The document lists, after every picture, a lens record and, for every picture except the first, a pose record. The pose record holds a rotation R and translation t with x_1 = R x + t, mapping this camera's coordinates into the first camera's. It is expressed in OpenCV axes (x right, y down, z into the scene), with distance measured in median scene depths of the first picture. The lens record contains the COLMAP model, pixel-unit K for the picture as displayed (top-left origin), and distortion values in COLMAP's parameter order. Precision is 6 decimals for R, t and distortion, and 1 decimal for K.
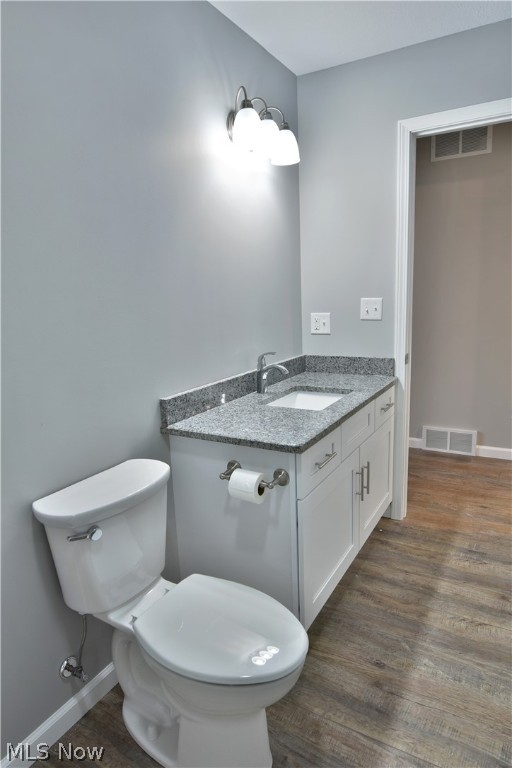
lens RADIAL K [[467.9, 0, 251.0], [0, 467.9, 389.0], [0, 0, 1]] dist [-0.013362, -0.005265]
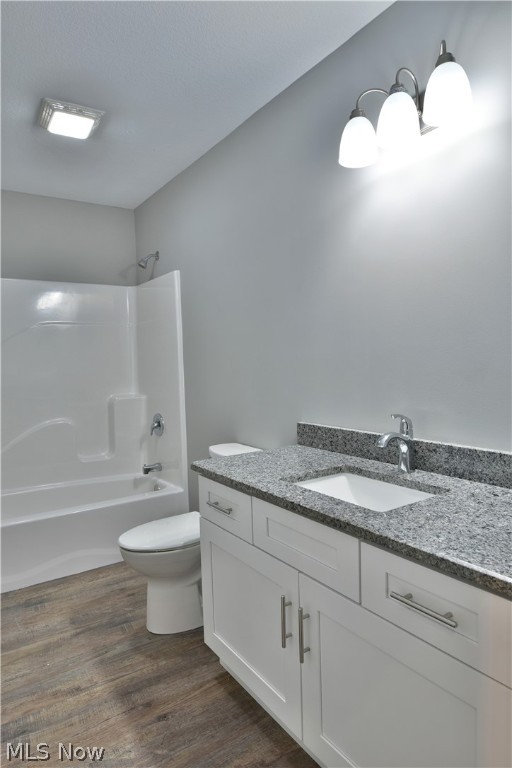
lens RADIAL K [[467.9, 0, 257.6], [0, 467.9, 387.5], [0, 0, 1]] dist [-0.013362, -0.005265]
pose [[-0.425722, 0.097443, -0.899592, 0.904656], [-0.136708, 0.975846, 0.170398, -0.247593], [0.894468, 0.195523, -0.402117, 1.299919]]
